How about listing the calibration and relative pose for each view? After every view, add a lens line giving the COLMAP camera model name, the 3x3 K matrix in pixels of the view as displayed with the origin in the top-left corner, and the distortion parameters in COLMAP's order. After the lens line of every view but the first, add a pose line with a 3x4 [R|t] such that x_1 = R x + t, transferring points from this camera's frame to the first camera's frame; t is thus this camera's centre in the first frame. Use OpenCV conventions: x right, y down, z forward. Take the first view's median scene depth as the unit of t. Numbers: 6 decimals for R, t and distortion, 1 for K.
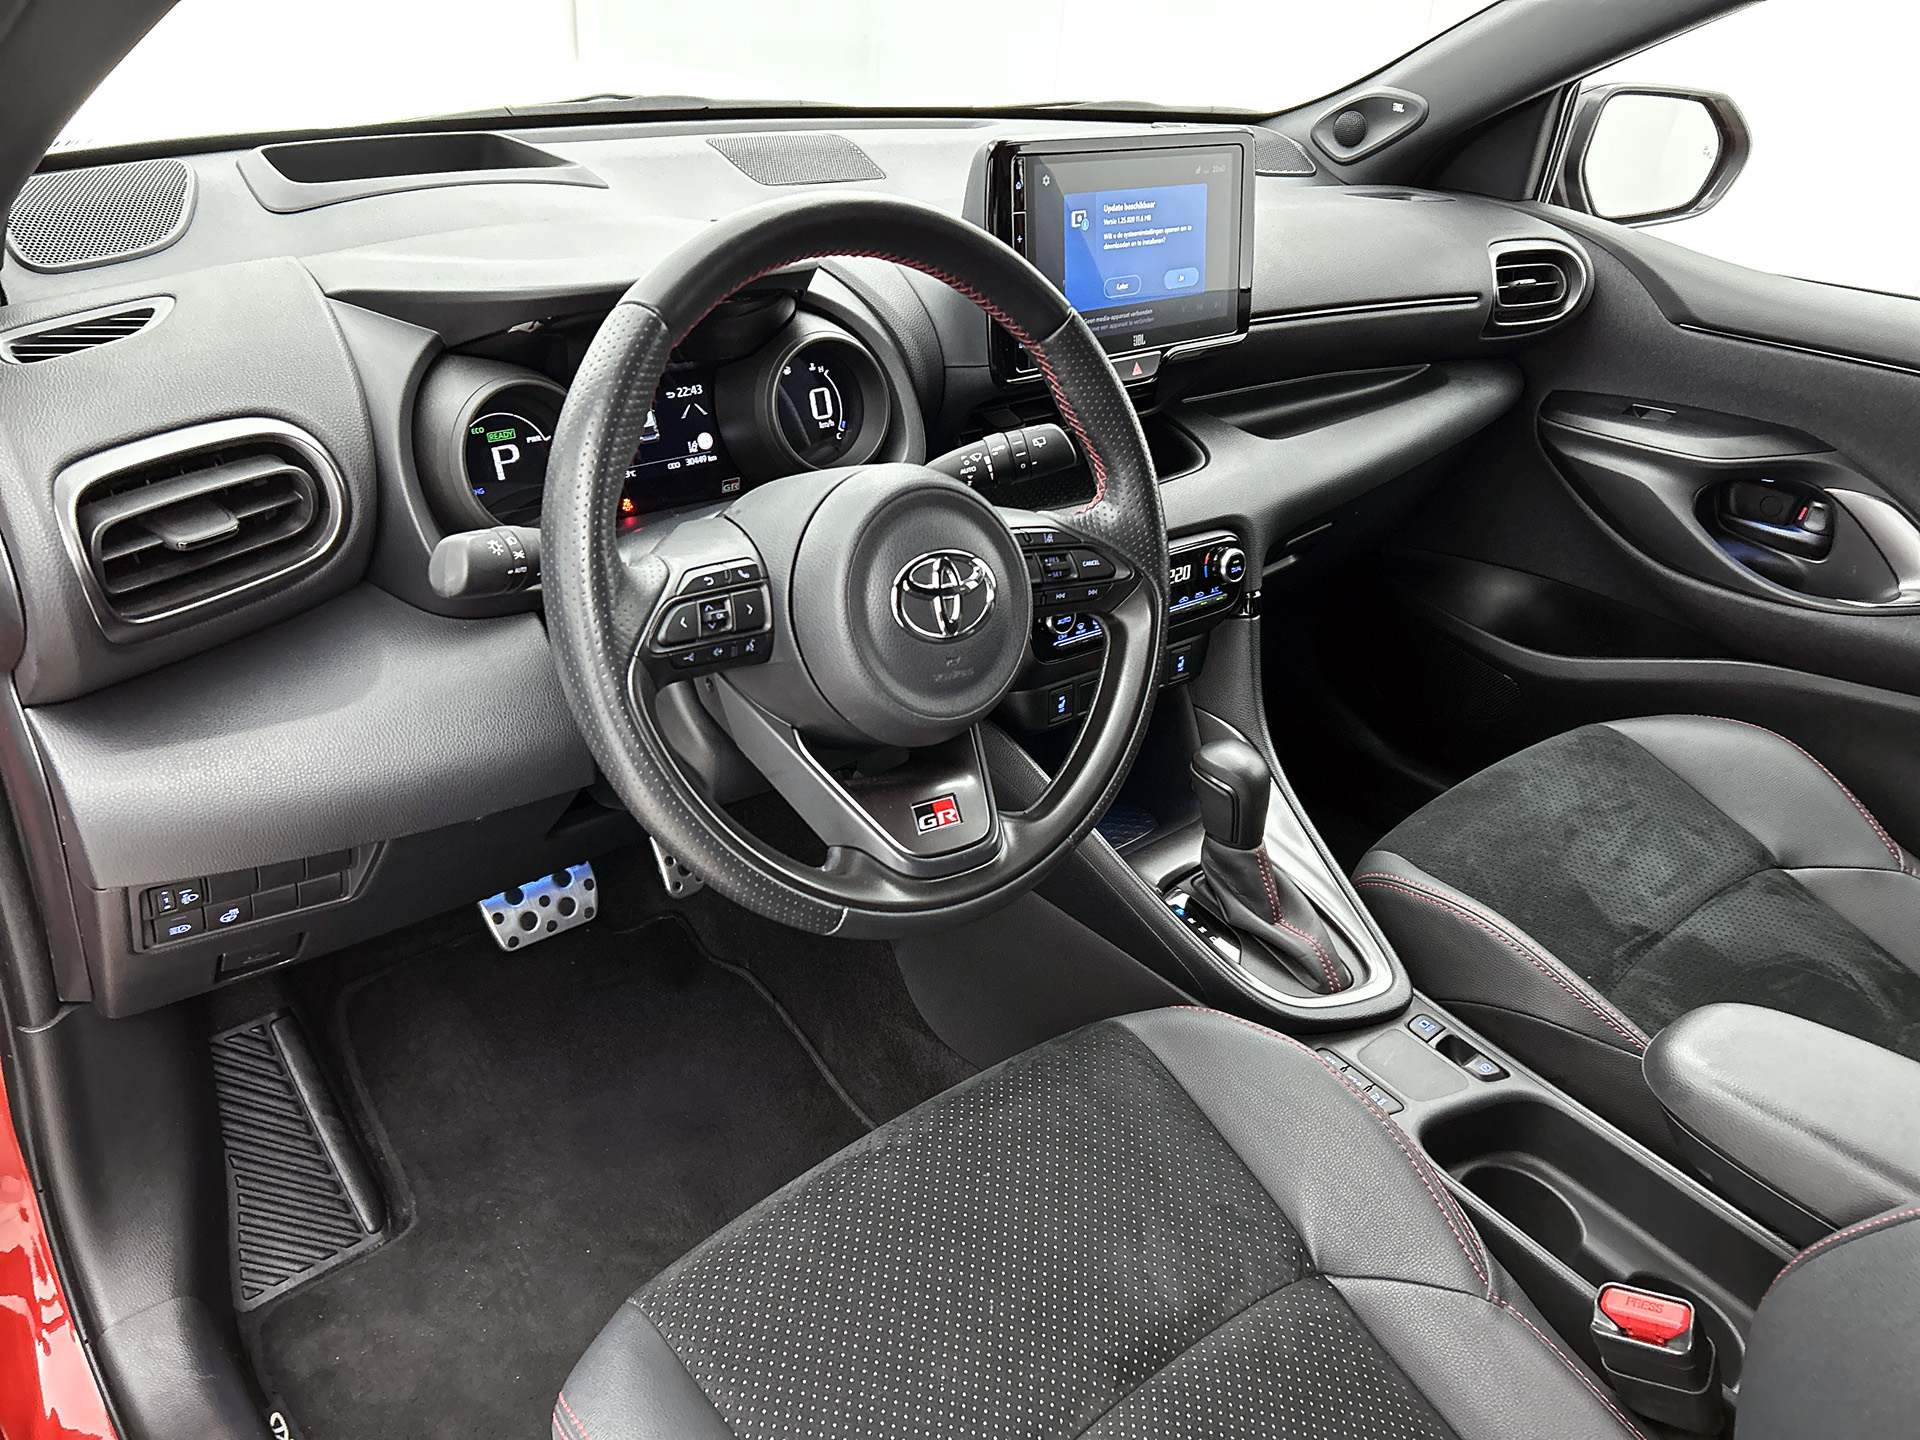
lens RADIAL K [[1456.0, 0, 972.0], [0, 1456.0, 718.9], [0, 0, 1]] dist [0.028419, -0.010346]
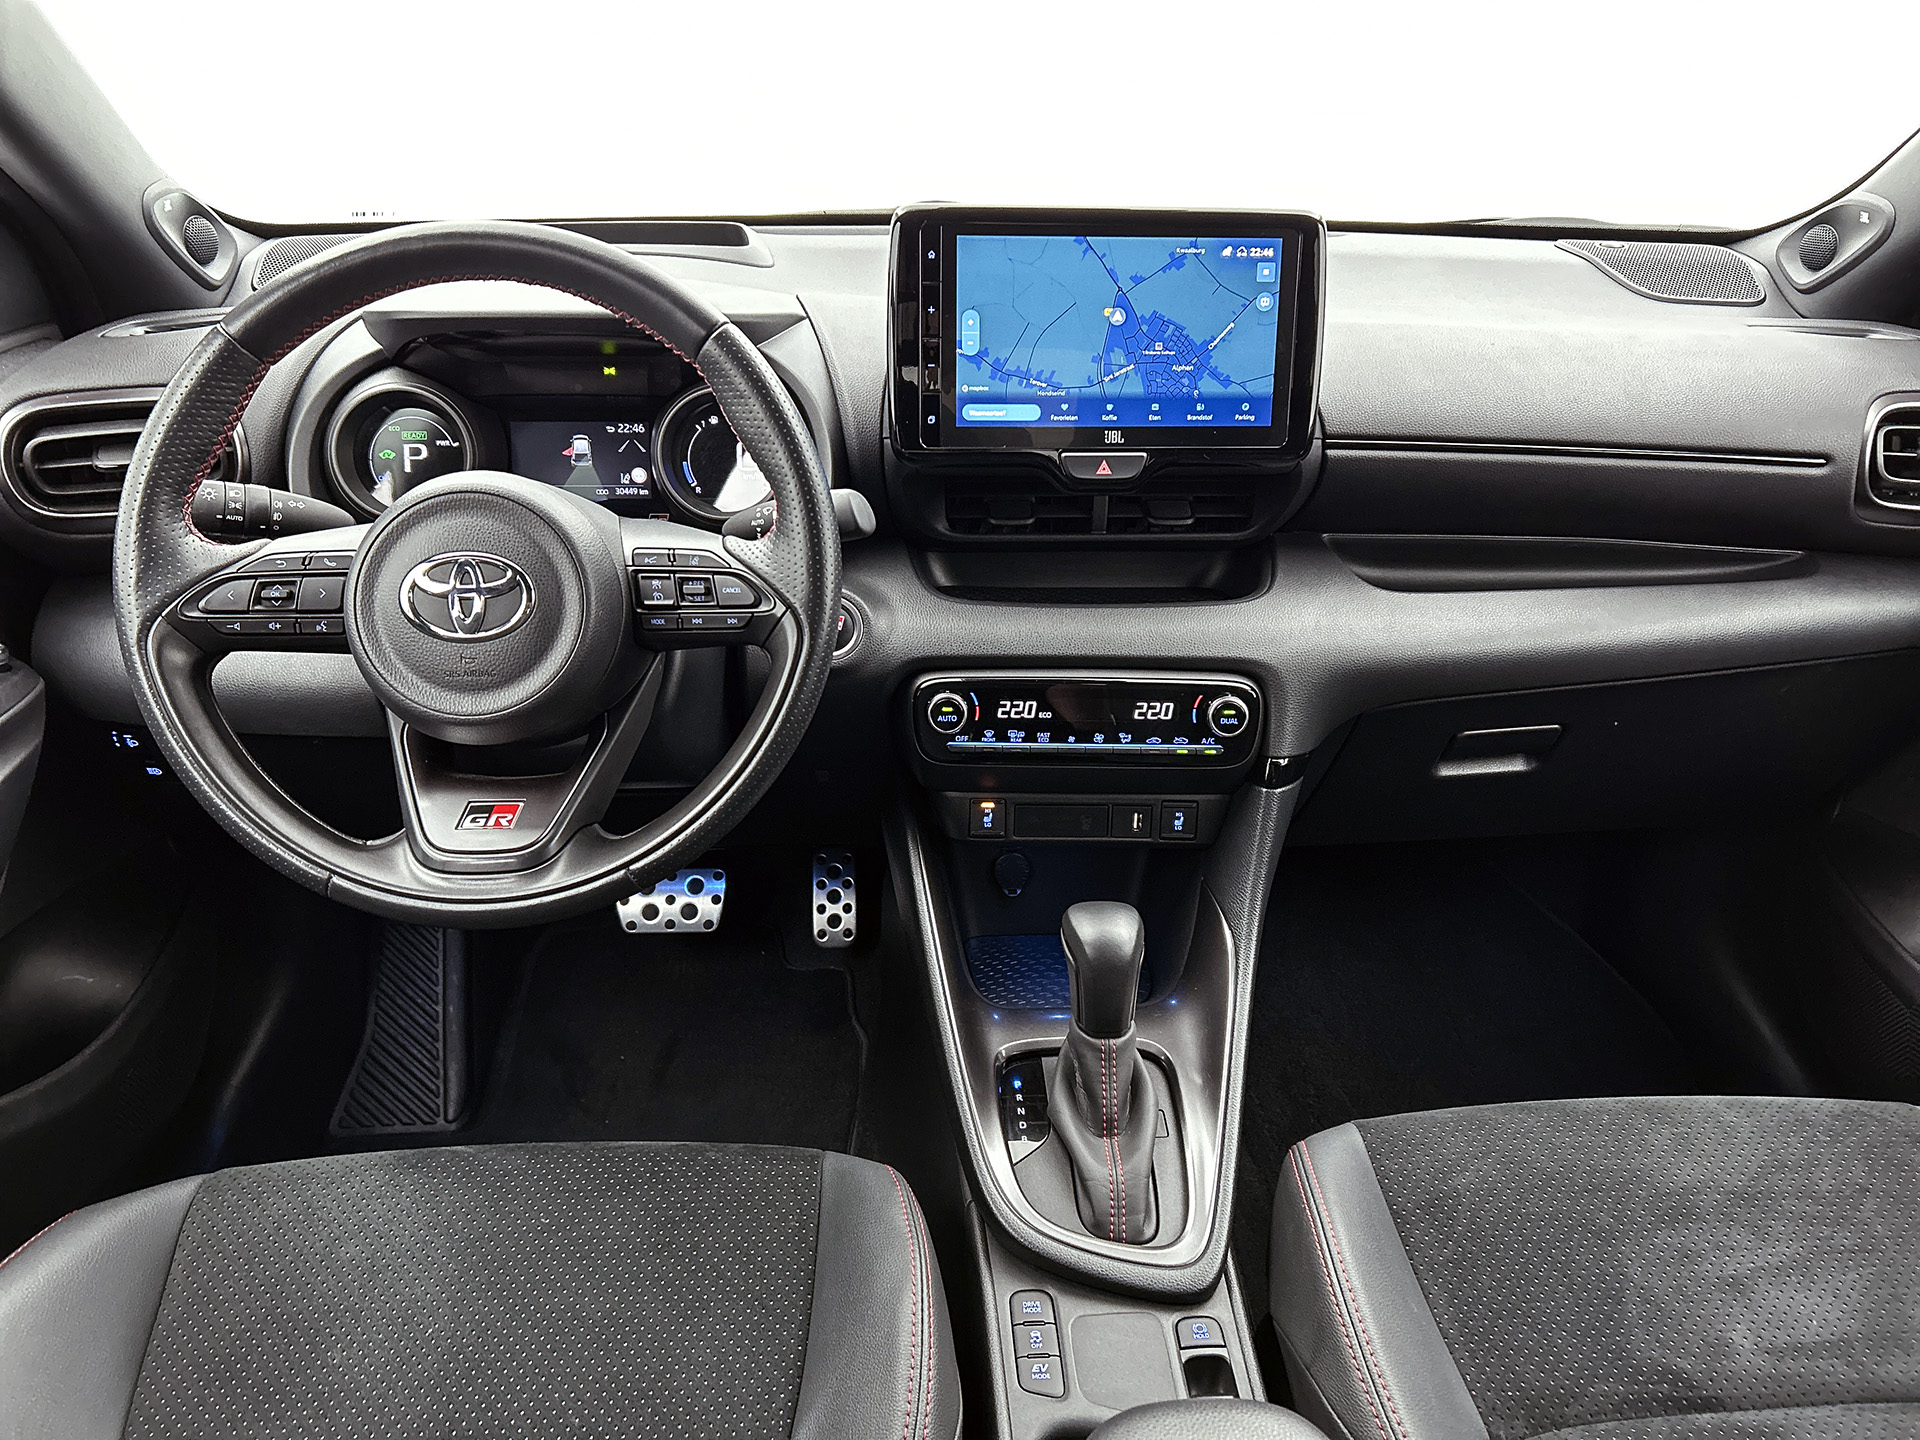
lens RADIAL K [[1456.0, 0, 978.5], [0, 1456.0, 720.9], [0, 0, 1]] dist [0.028419, -0.010346]
pose [[0.777096, 0.197889, -0.597462, 0.604947], [-0.264445, 0.964086, -0.024633, -0.046689], [0.571131, 0.177138, 0.801519, 0.262873]]
